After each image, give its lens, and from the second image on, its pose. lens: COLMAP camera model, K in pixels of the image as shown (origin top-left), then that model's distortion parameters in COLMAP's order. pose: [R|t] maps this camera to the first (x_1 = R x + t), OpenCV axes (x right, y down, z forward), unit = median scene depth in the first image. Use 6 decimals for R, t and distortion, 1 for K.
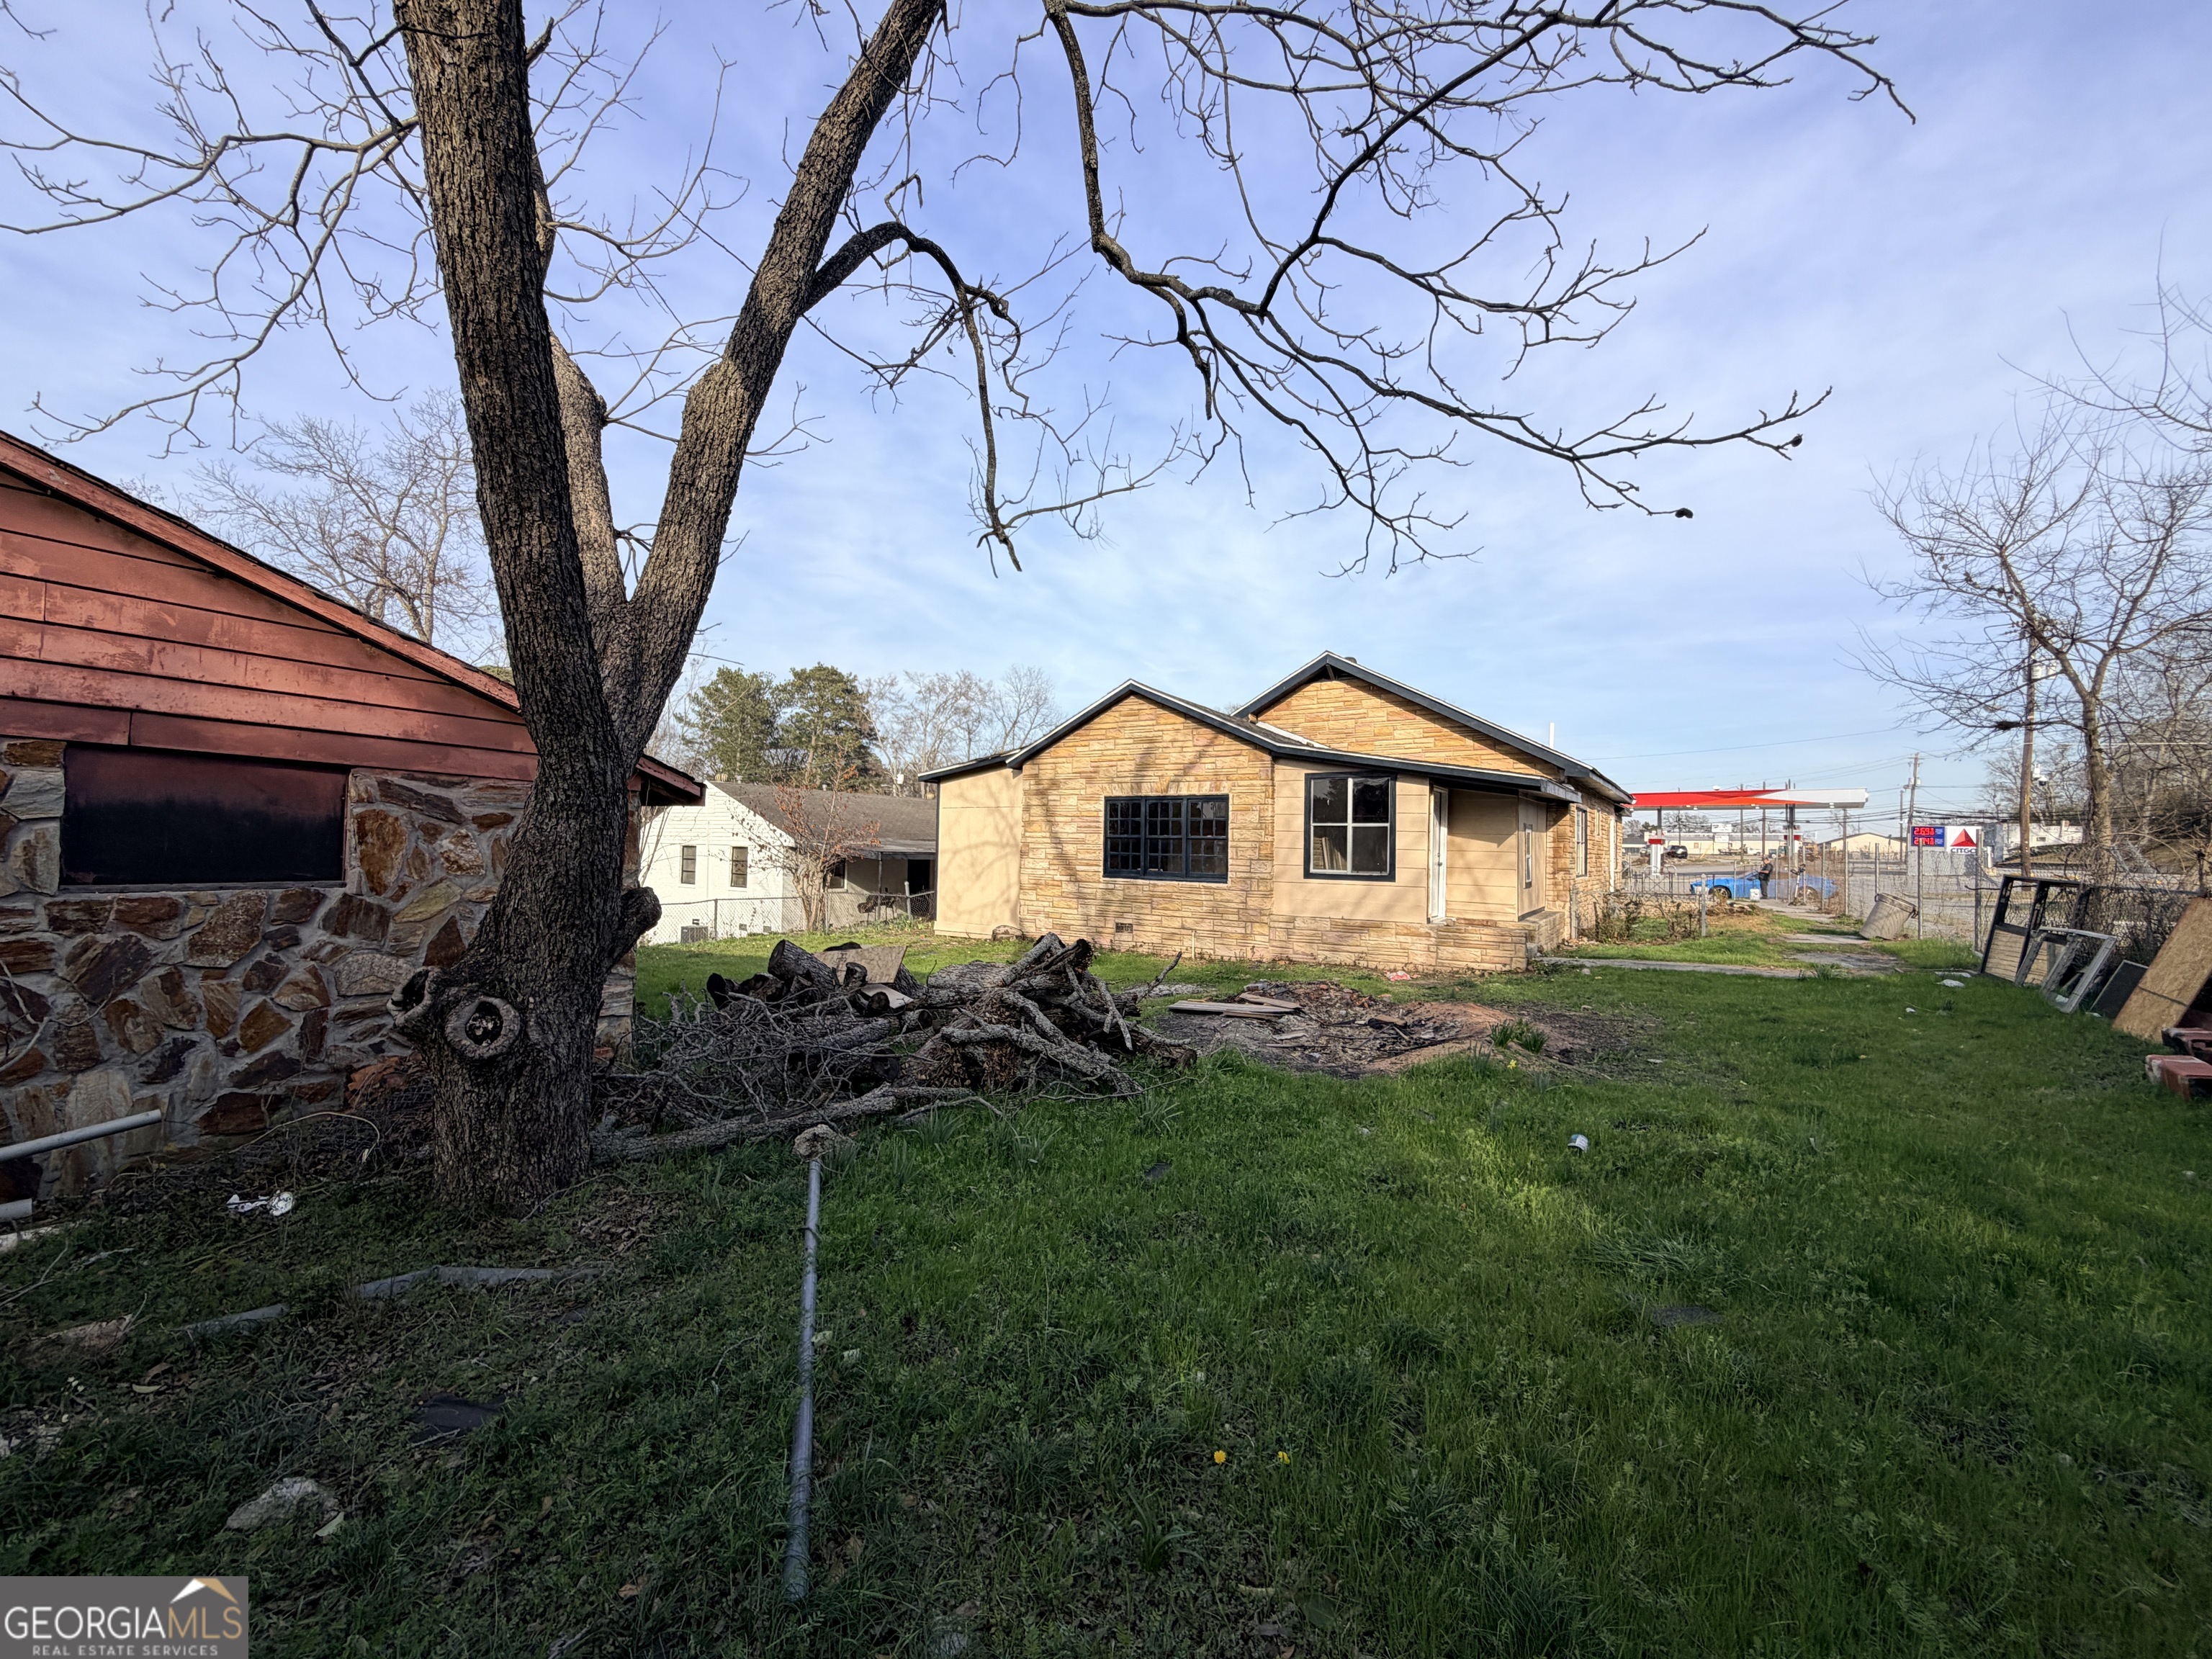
lens RADIAL K [[881.8, 0, 1100.3], [0, 881.8, 833.3], [0, 0, 1]] dist [0.000106, -0.000316]
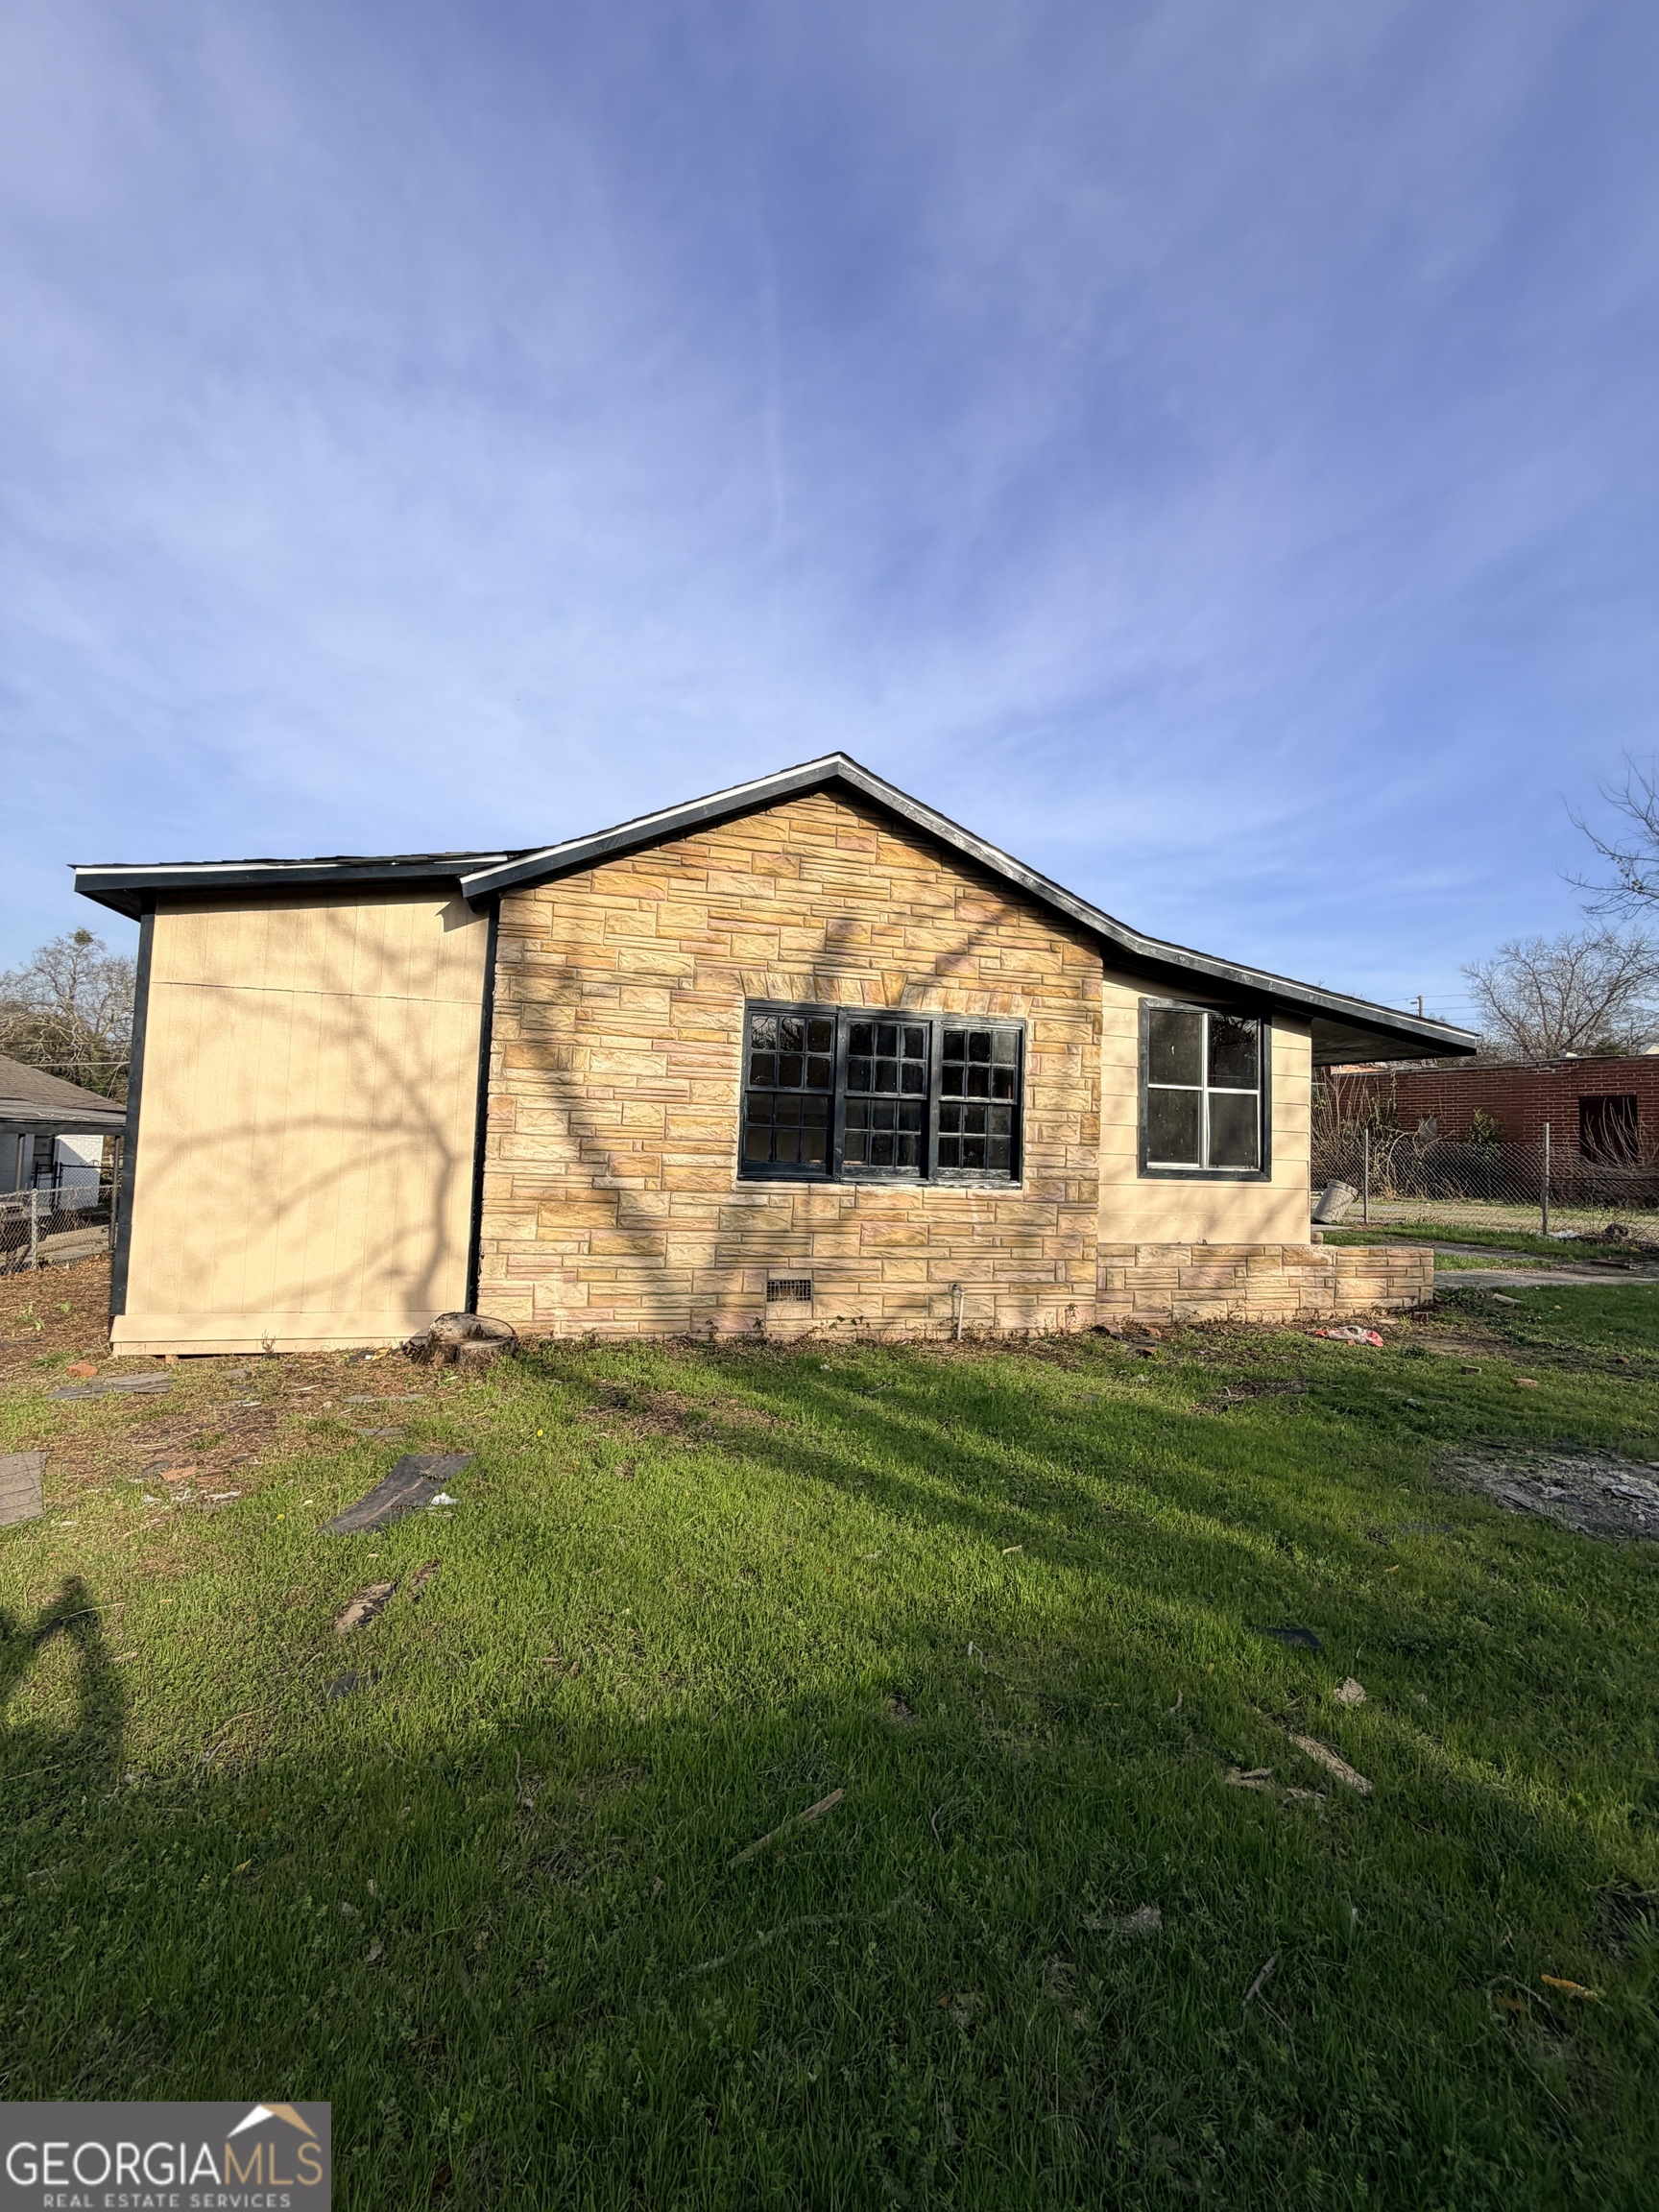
lens RADIAL K [[964.5, 0, 829.5], [0, 964.5, 1106.0], [0, 0, 1]] dist [0.000800, -0.000044]
pose [[0.660942, 0.046414, 0.749000, -0.345615], [-0.030028, 0.998922, -0.035403, 0.029332], [-0.749836, 0.000908, 0.661623, 0.663578]]
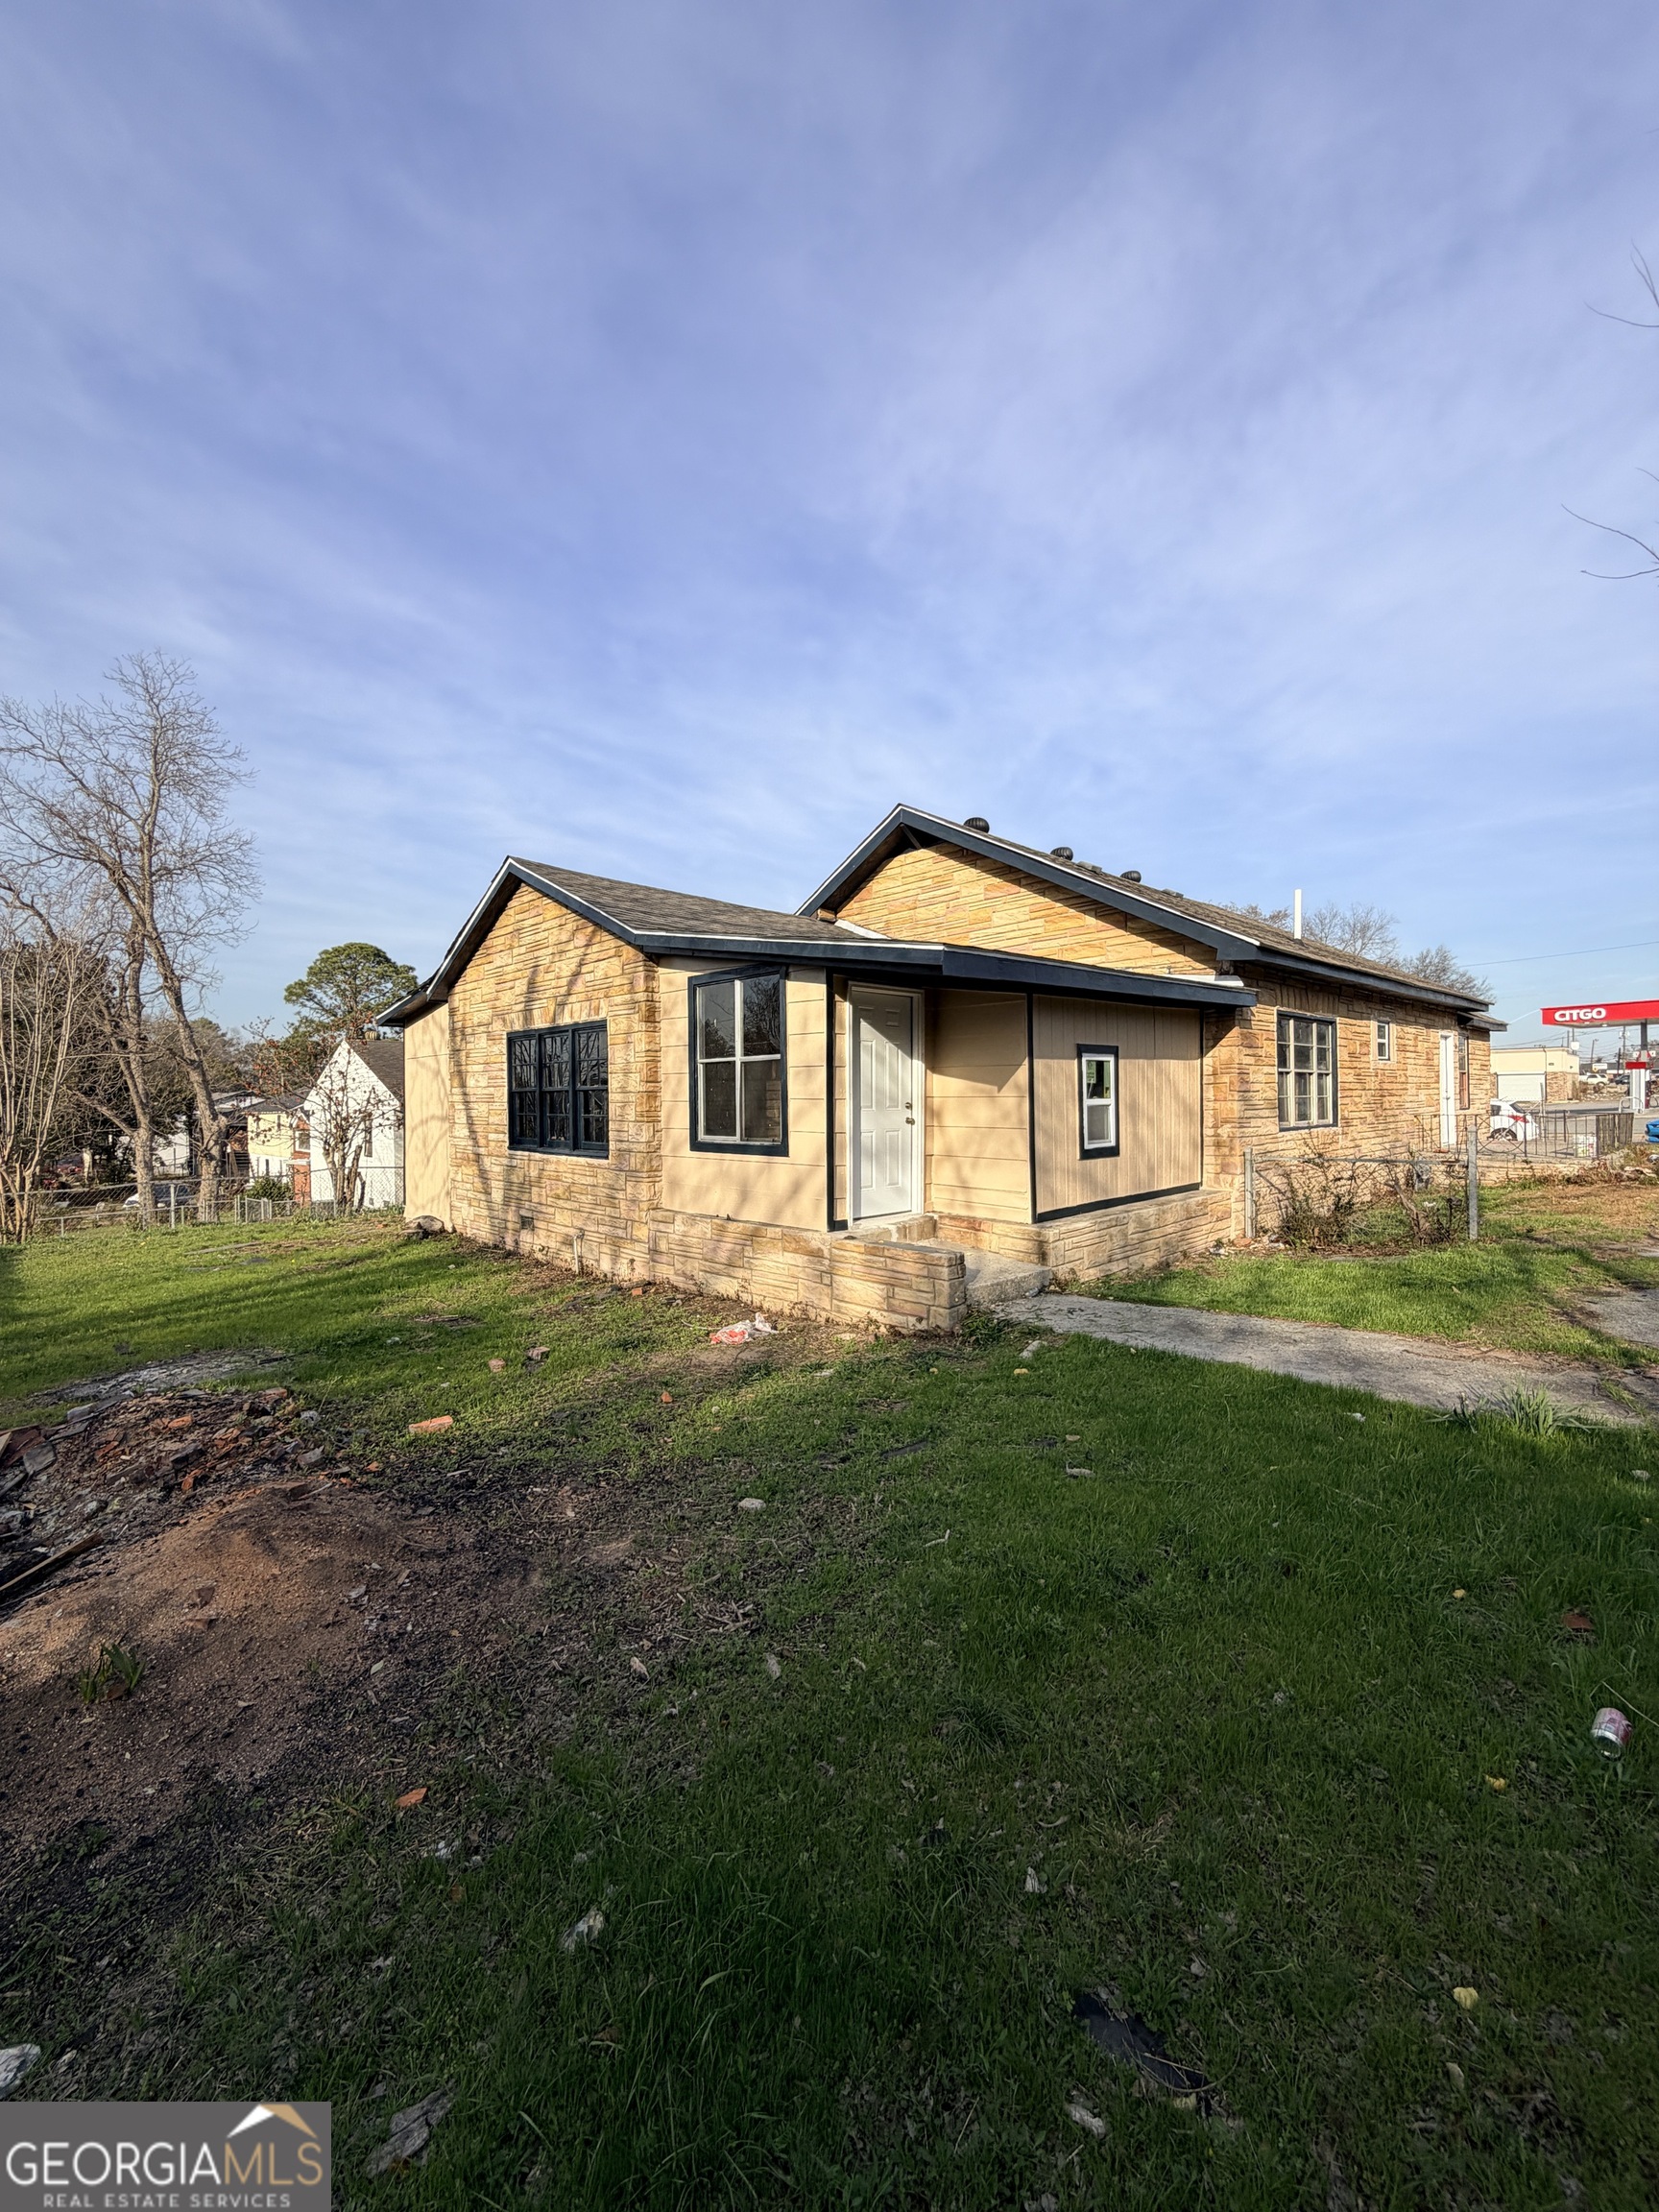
lens RADIAL K [[881.8, 0, 825.7], [0, 881.8, 1100.9], [0, 0, 1]] dist [0.000106, -0.000316]
pose [[0.975453, -0.030414, -0.218096, 0.412935], [0.034761, 0.999266, 0.016120, 0.009301], [0.217446, -0.023305, 0.975794, 0.386325]]
